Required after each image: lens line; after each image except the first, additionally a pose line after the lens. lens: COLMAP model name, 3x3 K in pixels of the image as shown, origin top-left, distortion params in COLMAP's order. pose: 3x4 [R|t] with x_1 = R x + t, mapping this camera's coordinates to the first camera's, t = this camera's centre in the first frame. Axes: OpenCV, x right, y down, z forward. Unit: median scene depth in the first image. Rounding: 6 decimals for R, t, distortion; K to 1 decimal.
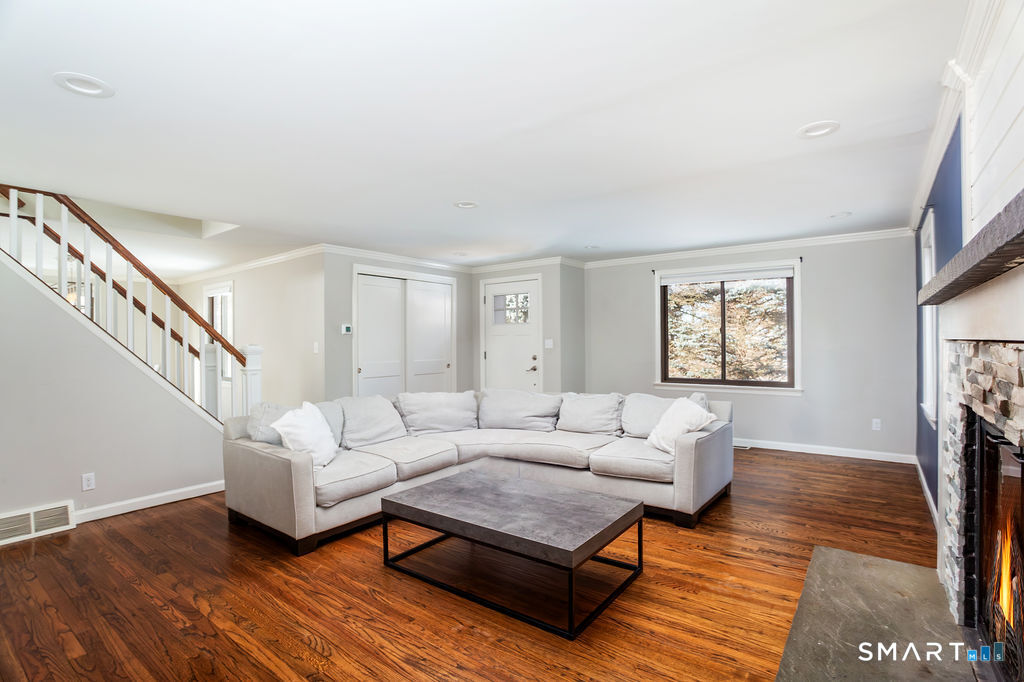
lens RADIAL K [[498.3, 0, 510.6], [0, 498.3, 339.4], [0, 0, 1]] dist [-0.056246, 0.021831]
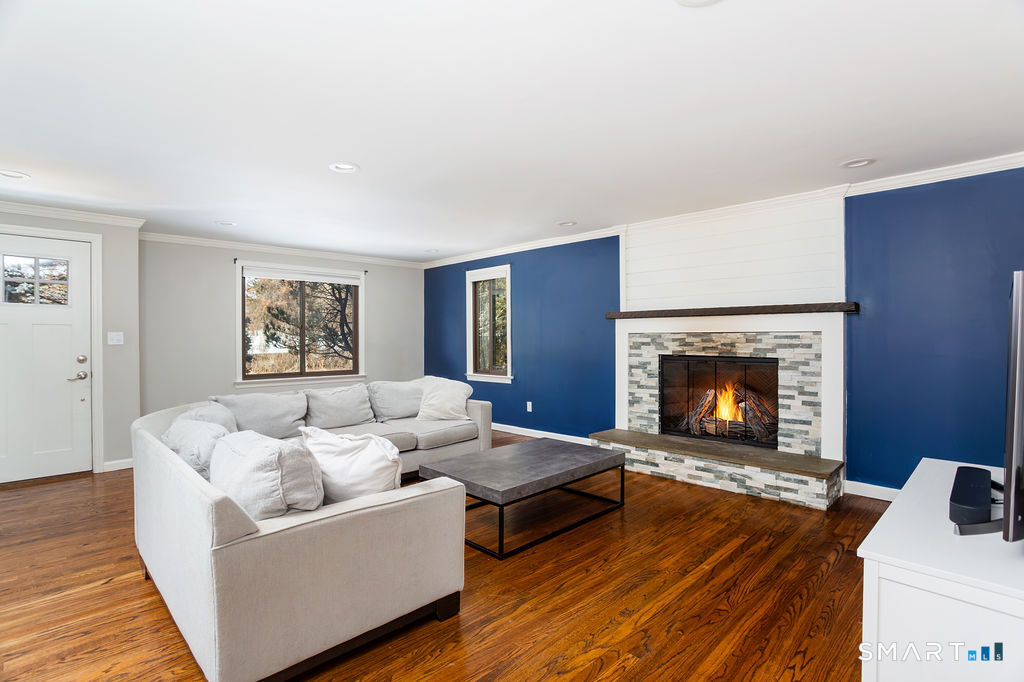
lens RADIAL K [[498.3, 0, 512.3], [0, 498.3, 341.6], [0, 0, 1]] dist [-0.056246, 0.021831]
pose [[0.135542, 0.000143, 0.990772, -0.950402], [0.000888, 1.000000, -0.000265, 0.026207], [-0.990771, 0.000915, 0.135542, 0.670373]]
